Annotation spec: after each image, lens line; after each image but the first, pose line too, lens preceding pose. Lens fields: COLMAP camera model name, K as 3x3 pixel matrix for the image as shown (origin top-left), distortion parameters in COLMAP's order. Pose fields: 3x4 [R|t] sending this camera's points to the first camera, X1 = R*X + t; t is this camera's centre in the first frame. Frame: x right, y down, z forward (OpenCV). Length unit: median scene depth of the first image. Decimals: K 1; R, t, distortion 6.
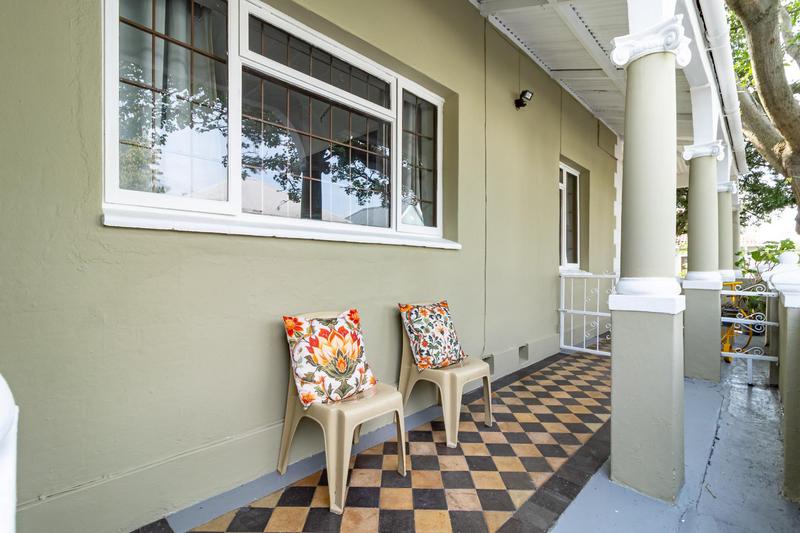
lens RADIAL K [[368.5, 0, 405.0], [0, 368.5, 267.7], [0, 0, 1]] dist [0.004932, 0.000341]
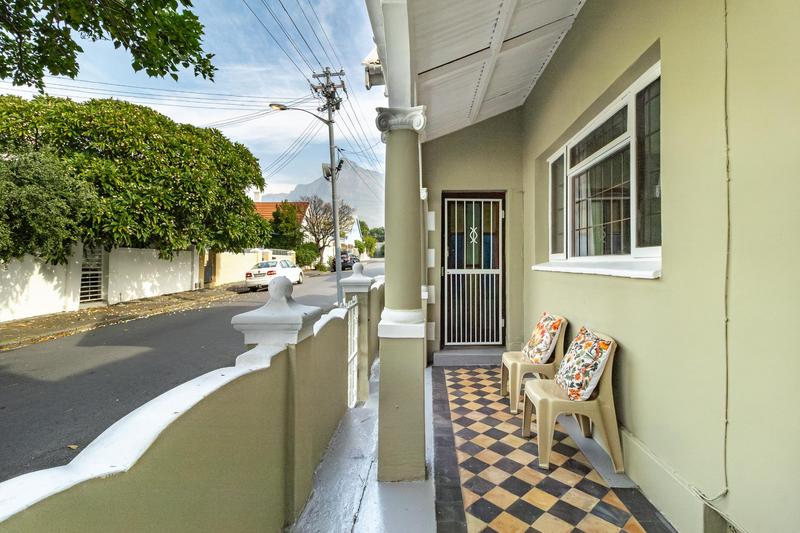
lens RADIAL K [[368.5, 0, 397.3], [0, 368.5, 260.5], [0, 0, 1]] dist [0.004932, 0.000341]
pose [[-0.776848, -0.014292, -0.629526, 1.117308], [-0.009323, 0.999894, -0.011195, -0.084271], [0.629619, -0.002828, -0.776899, 1.500857]]
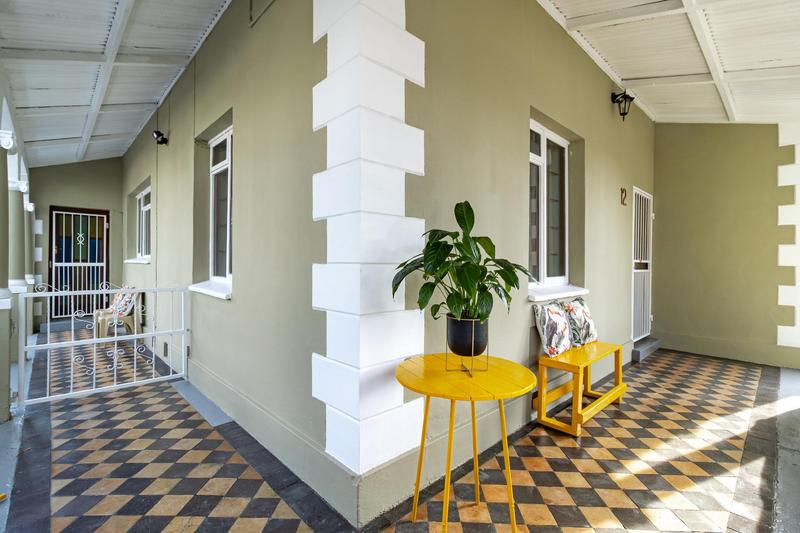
lens RADIAL K [[368.5, 0, 401.6], [0, 368.5, 260.1], [0, 0, 1]] dist [0.004932, 0.000341]
pose [[-0.037167, -0.011159, -0.999247, 2.320272], [-0.007870, 0.999910, -0.010874, -0.072344], [0.999278, 0.007460, -0.037252, 2.815938]]
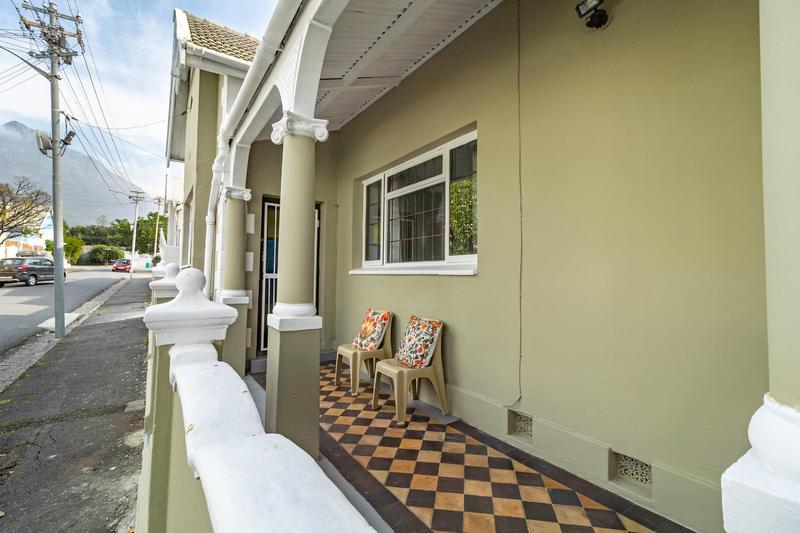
lens RADIAL K [[368.5, 0, 400.4], [0, 368.5, 258.7], [0, 0, 1]] dist [0.004932, 0.000341]
pose [[-0.228217, -0.059463, -0.971793, 1.417160], [-0.016561, 0.998226, -0.057191, -0.039778], [0.973469, 0.003042, -0.228797, 1.274520]]
